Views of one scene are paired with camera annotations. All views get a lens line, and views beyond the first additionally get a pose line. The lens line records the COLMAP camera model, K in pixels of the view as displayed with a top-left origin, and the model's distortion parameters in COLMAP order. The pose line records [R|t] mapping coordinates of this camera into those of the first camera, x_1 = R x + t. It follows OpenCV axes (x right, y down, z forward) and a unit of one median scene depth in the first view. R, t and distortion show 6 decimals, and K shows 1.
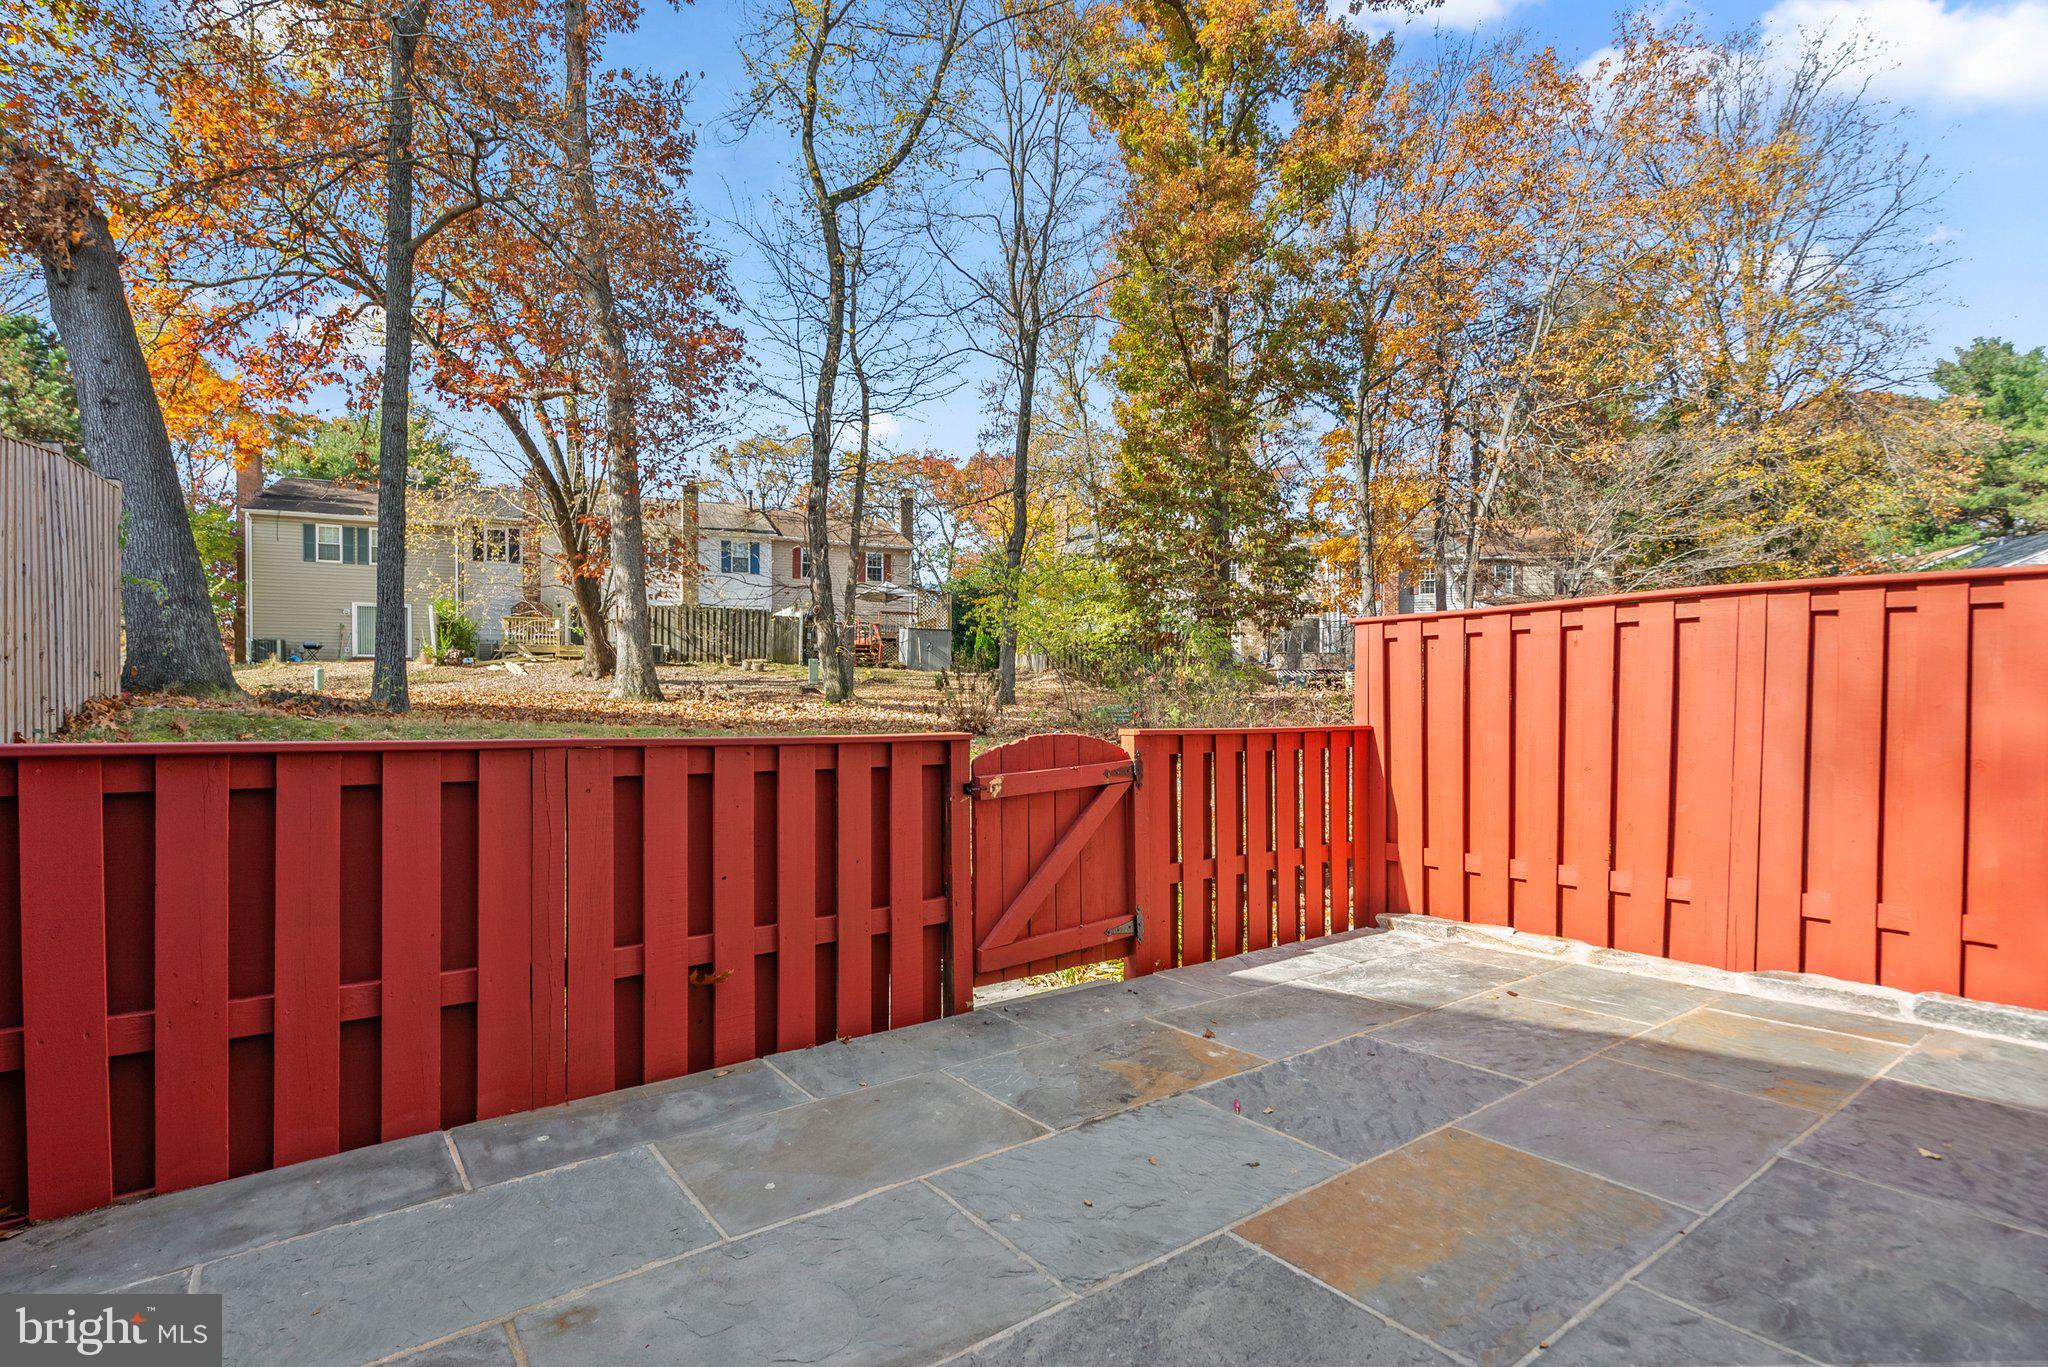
lens RADIAL K [[964.0, 0, 1008.8], [0, 964.0, 696.0], [0, 0, 1]] dist [-0.004256, -0.000166]
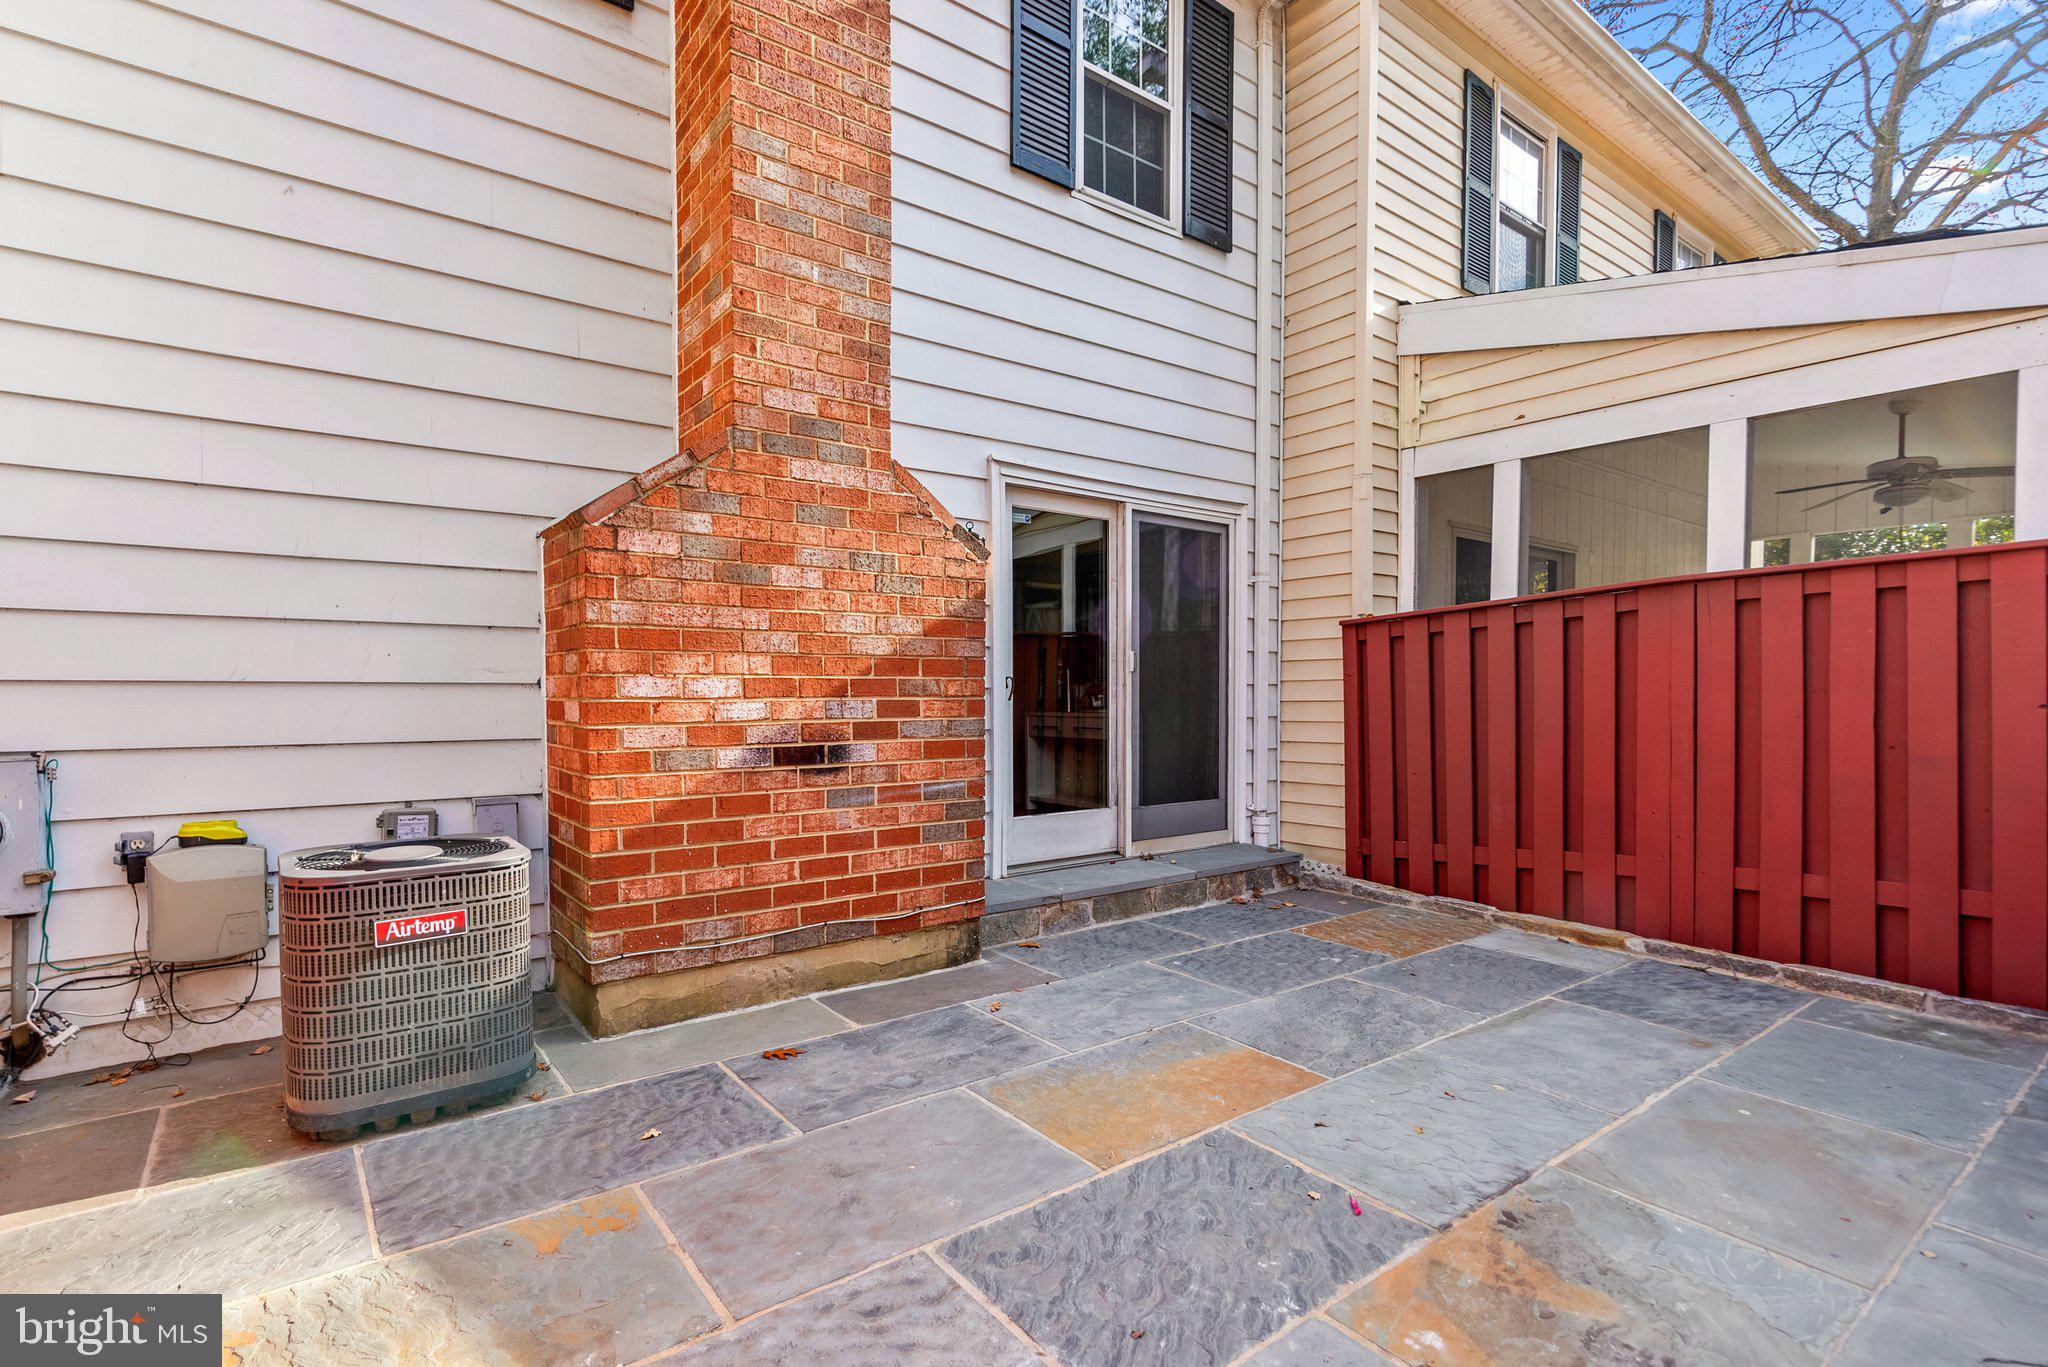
lens RADIAL K [[952.6, 0, 1009.3], [0, 952.6, 704.5], [0, 0, 1]] dist [-0.007514, 0.003650]
pose [[-0.999965, 0.003572, -0.007582, 0.570074], [0.003581, 0.999993, -0.001202, 0.027466], [0.007578, -0.001229, -0.999971, 1.935185]]
